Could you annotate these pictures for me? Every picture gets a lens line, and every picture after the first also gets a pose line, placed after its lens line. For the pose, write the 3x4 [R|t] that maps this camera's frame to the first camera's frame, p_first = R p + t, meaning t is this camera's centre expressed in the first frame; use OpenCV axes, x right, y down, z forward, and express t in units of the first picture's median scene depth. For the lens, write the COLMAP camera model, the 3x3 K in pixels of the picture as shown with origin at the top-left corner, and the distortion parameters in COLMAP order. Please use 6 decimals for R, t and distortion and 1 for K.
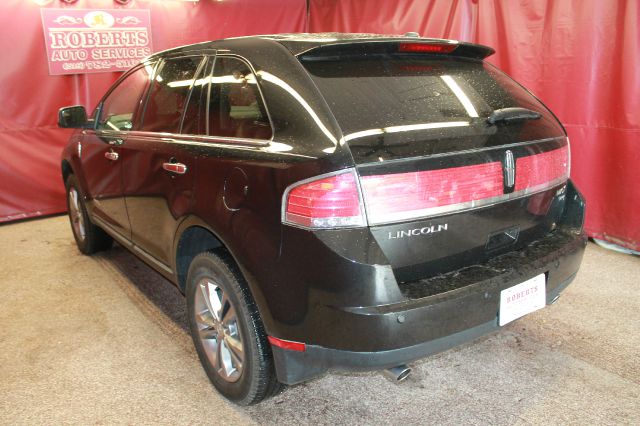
lens RADIAL K [[582.4, 0, 320.0], [0, 582.4, 213.0], [0, 0, 1]] dist [-0.195184, 0.223766]
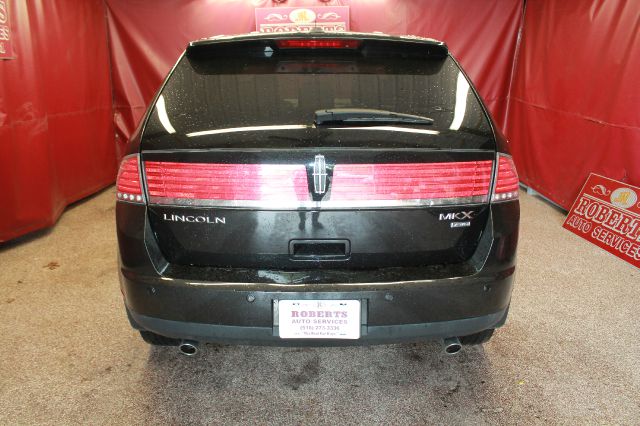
lens RADIAL K [[582.4, 0, 320.0], [0, 582.4, 213.0], [0, 0, 1]] dist [-0.195184, 0.223766]
pose [[0.784923, 0.169721, -0.595895, 0.397174], [-0.161848, 0.984524, 0.067220, -0.035681], [0.598082, 0.043682, 0.800244, 0.115529]]
